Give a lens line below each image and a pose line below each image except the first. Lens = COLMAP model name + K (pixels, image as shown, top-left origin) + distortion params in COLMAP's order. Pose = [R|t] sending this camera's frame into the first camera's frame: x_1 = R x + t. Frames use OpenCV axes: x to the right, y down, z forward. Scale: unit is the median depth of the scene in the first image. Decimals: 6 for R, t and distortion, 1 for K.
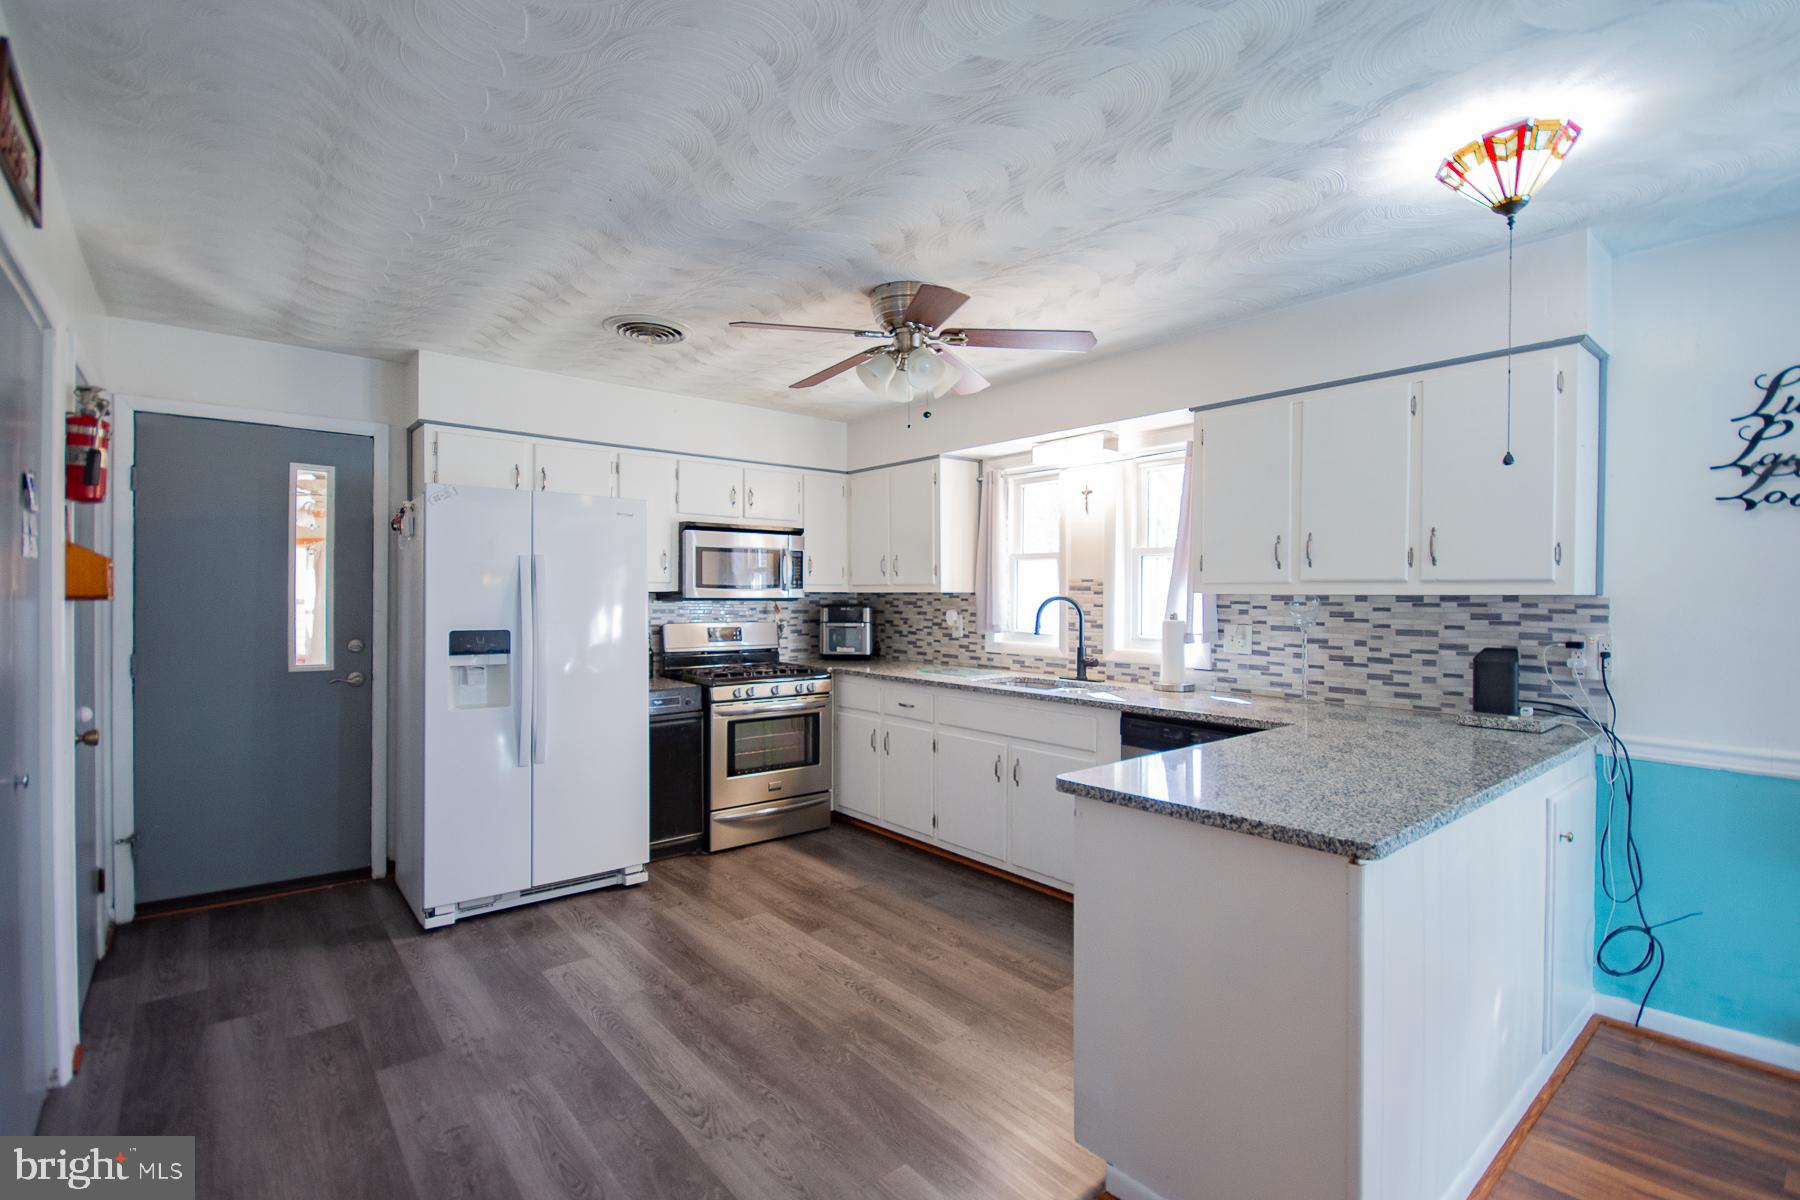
lens RADIAL K [[811.0, 0, 903.6], [0, 811.0, 606.8], [0, 0, 1]] dist [0.011139, -0.011649]
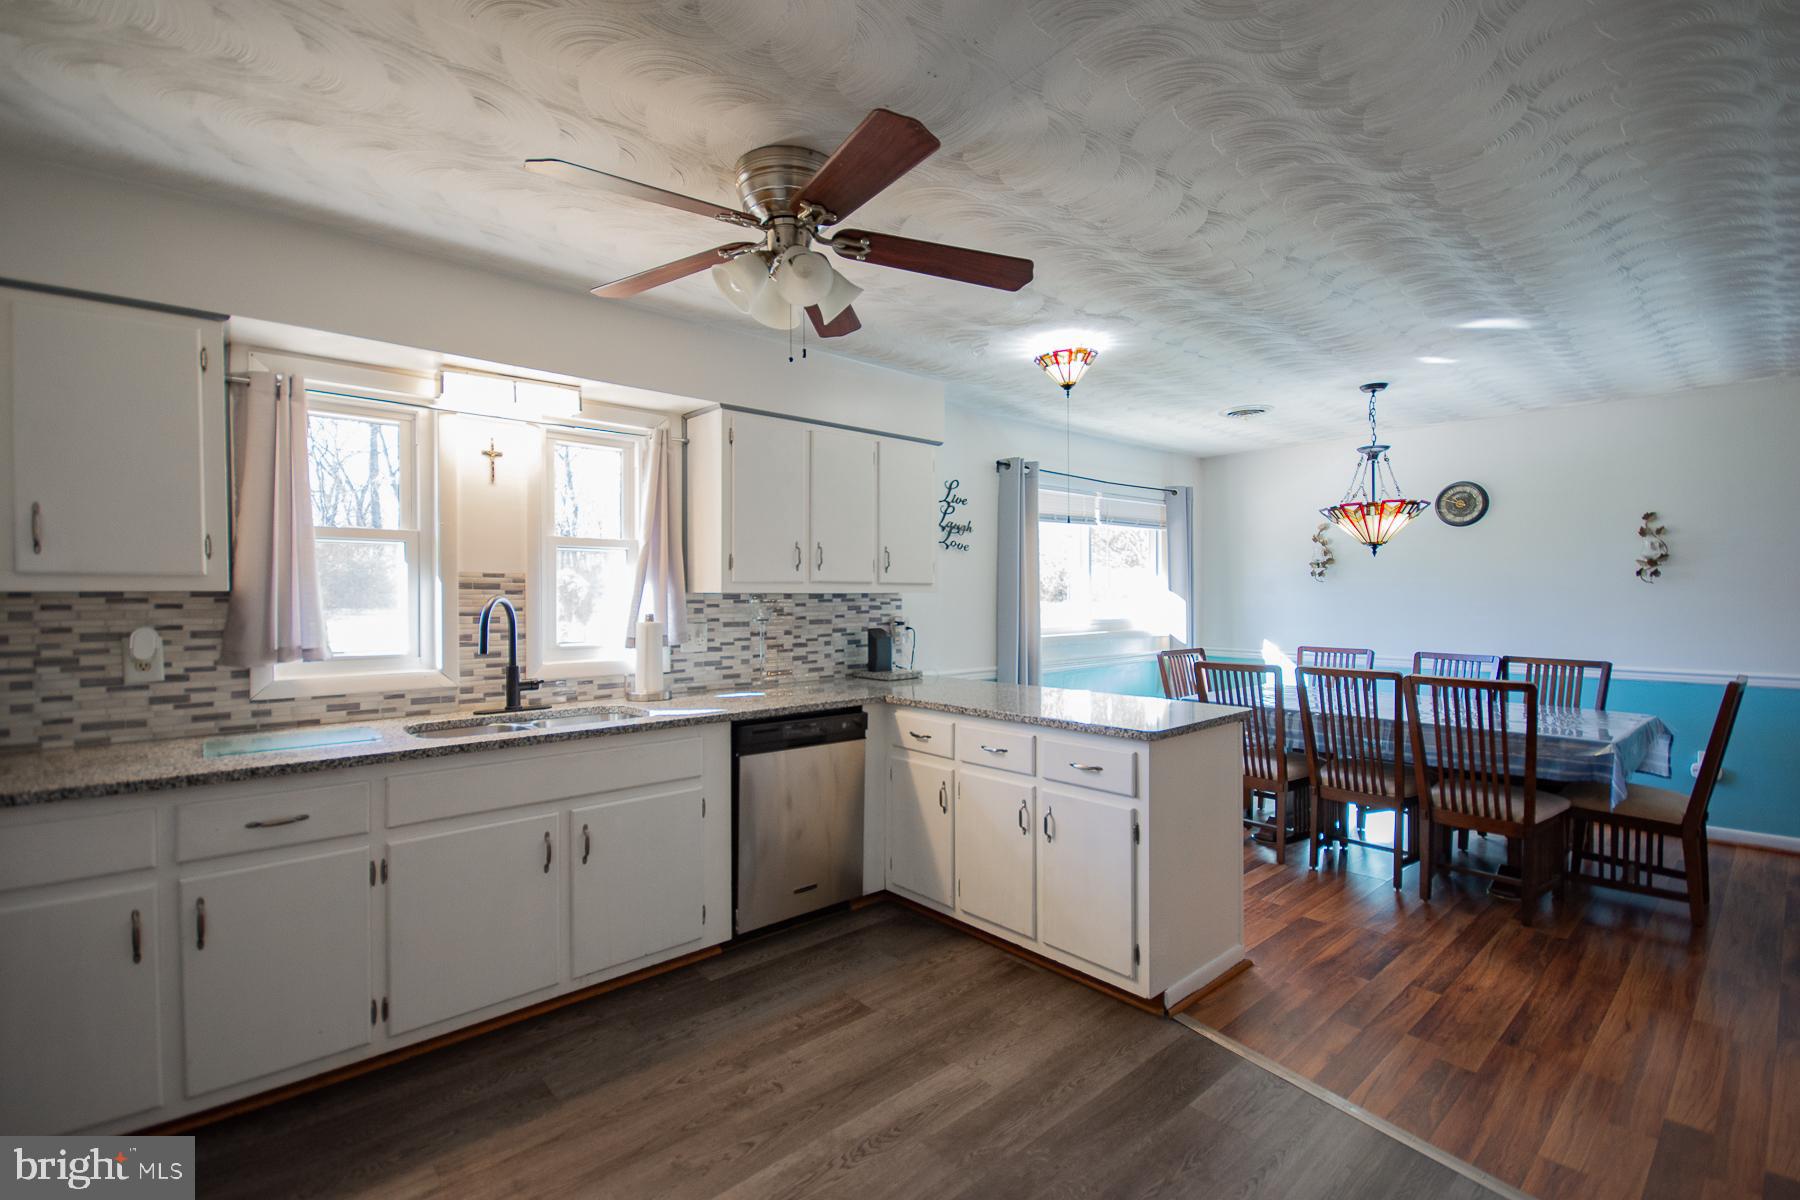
lens RADIAL K [[801.3, 0, 898.0], [0, 801.3, 601.5], [0, 0, 1]] dist [0.012065, -0.010727]
pose [[-0.016302, -0.011003, 0.999807, -0.556127], [0.019245, 0.999751, 0.011316, -0.010999], [-0.999682, 0.019426, -0.016086, 0.721982]]
